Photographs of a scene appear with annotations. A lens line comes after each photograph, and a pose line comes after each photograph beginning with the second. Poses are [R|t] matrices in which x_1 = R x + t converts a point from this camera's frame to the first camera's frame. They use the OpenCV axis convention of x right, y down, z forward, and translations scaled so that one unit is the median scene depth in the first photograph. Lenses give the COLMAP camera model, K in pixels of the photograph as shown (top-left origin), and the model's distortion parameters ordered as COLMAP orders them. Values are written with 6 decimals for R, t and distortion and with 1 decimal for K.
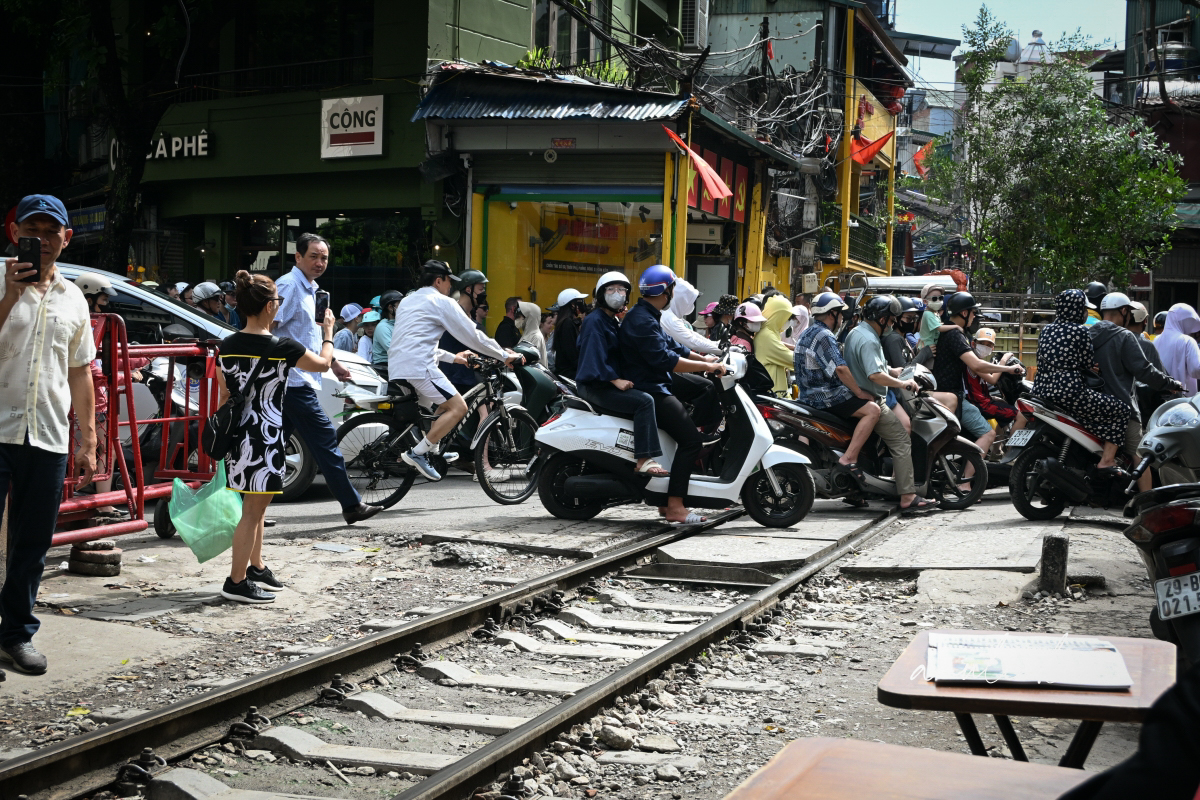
lens RADIAL K [[1869.5, 0, 596.7], [0, 1869.5, 399.7], [0, 0, 1]] dist [0.018343, -0.033731]
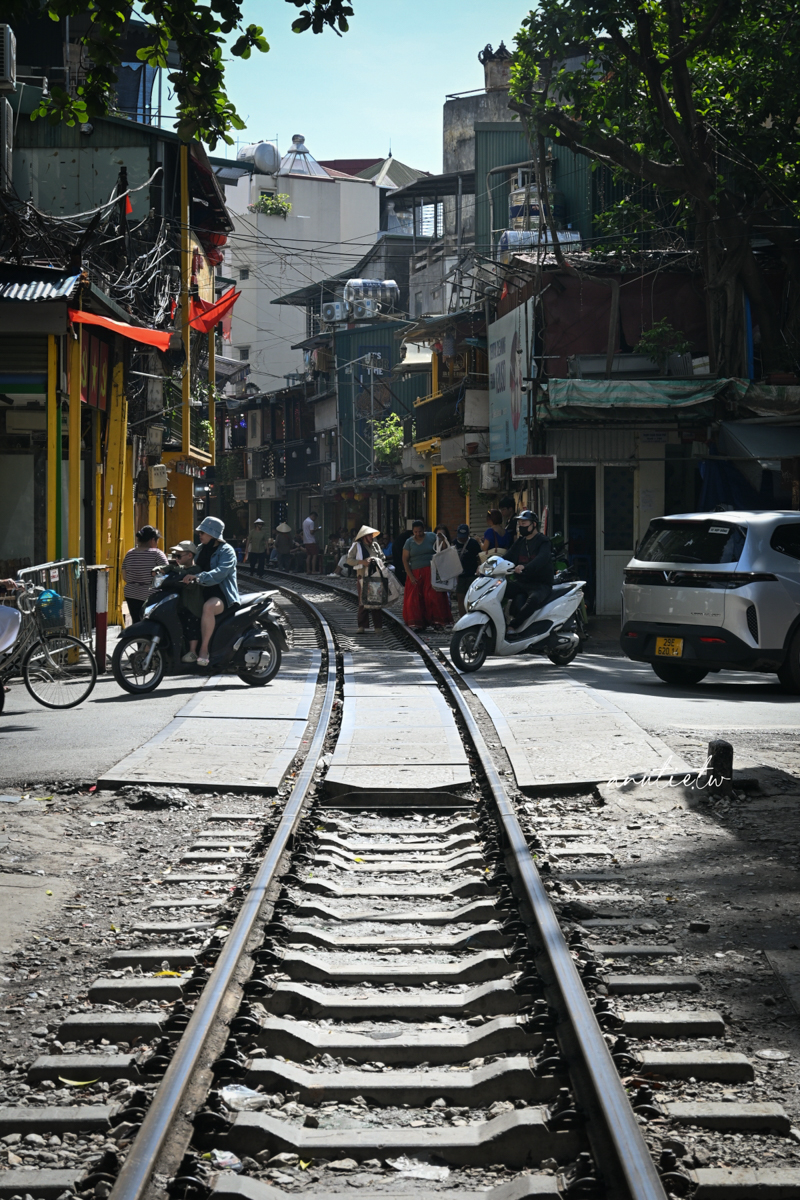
lens RADIAL K [[2524.4, 0, 400.0], [0, 2524.4, 600.0], [0, 0, 1]] dist [0.009968, -0.010806]
pose [[0.957523, -0.036791, 0.286002, -0.131668], [0.037204, 0.999300, 0.003992, -0.009271], [-0.285948, 0.006818, 0.958221, -0.135968]]
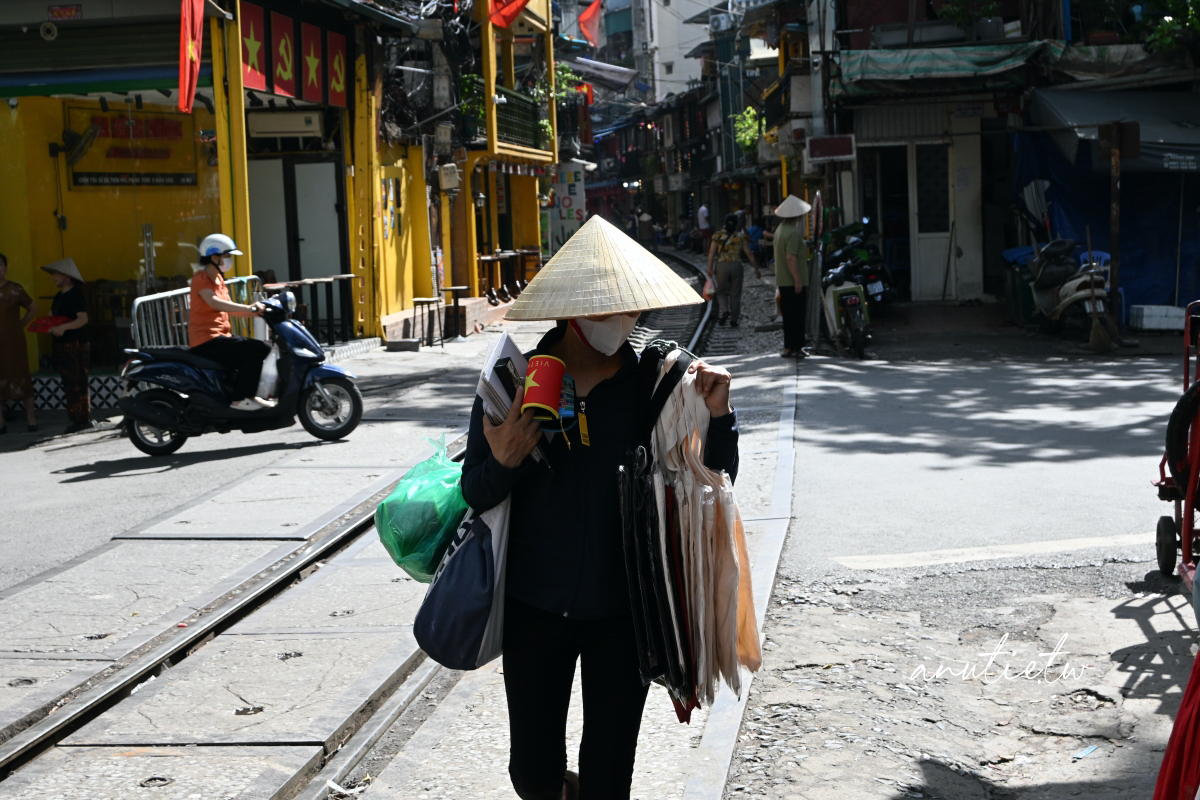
lens RADIAL K [[1869.5, 0, 596.7], [0, 1869.5, 399.7], [0, 0, 1]] dist [0.018343, -0.033731]
pose [[0.985320, -0.084917, 0.148099, 0.059695], [0.075513, 0.994823, 0.068009, -0.019718], [-0.153108, -0.055827, 0.986631, 0.222825]]
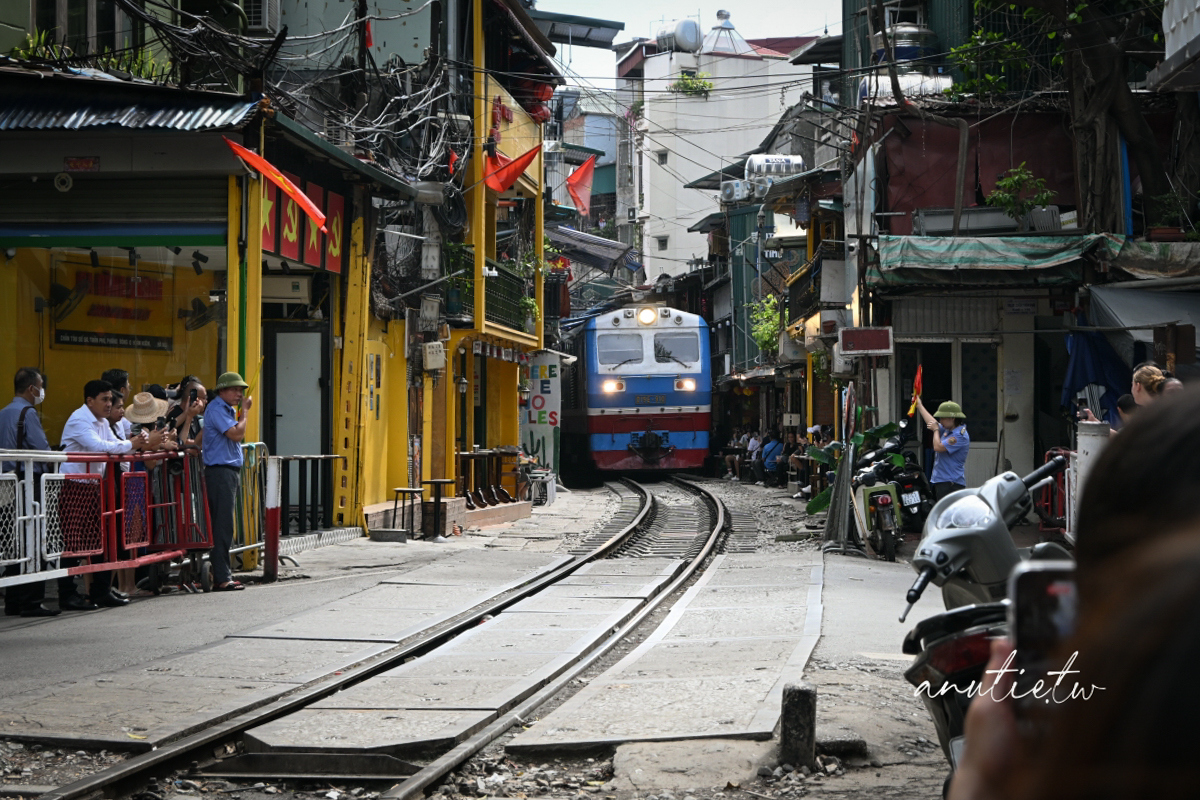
lens RADIAL K [[2607.1, 0, 600.0], [0, 2607.1, 400.0], [0, 0, 1]] dist [0.005103, 0.063050]
pose [[0.983618, -0.026464, 0.178311, -0.002988], [0.034799, 0.998435, -0.043778, 0.001106], [-0.176873, 0.049266, 0.983000, 0.004968]]
